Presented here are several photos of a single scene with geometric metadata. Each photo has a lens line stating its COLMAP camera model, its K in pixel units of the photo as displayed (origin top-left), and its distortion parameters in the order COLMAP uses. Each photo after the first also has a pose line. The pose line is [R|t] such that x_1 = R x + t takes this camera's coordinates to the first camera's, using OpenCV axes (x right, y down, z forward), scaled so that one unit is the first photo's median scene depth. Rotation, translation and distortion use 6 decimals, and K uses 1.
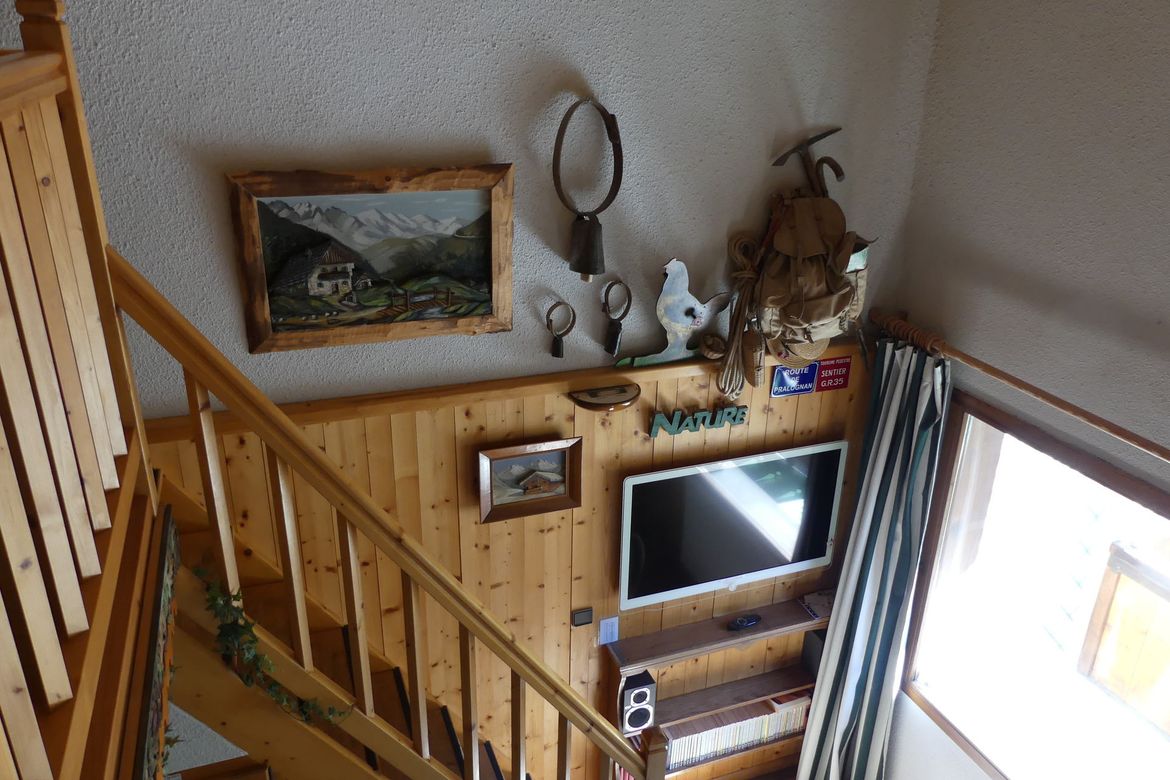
lens RADIAL K [[877.0, 0, 585.0], [0, 877.0, 390.0], [0, 0, 1]] dist [-0.032356, 0.000483]
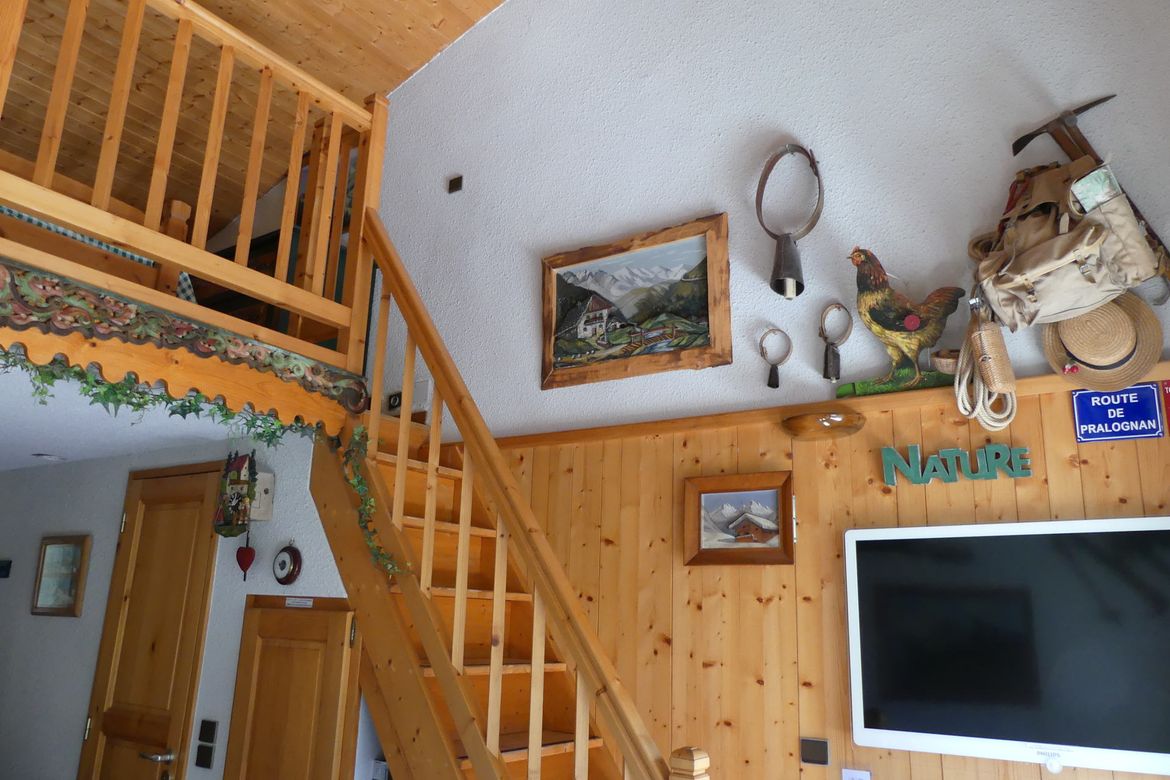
lens RADIAL K [[877.0, 0, 585.0], [0, 877.0, 390.0], [0, 0, 1]] dist [-0.032356, 0.000483]
pose [[0.573594, -0.205362, -0.792980, 0.667919], [-0.337158, 0.823070, -0.457034, 0.517729], [0.746535, 0.529511, 0.402868, 0.511471]]
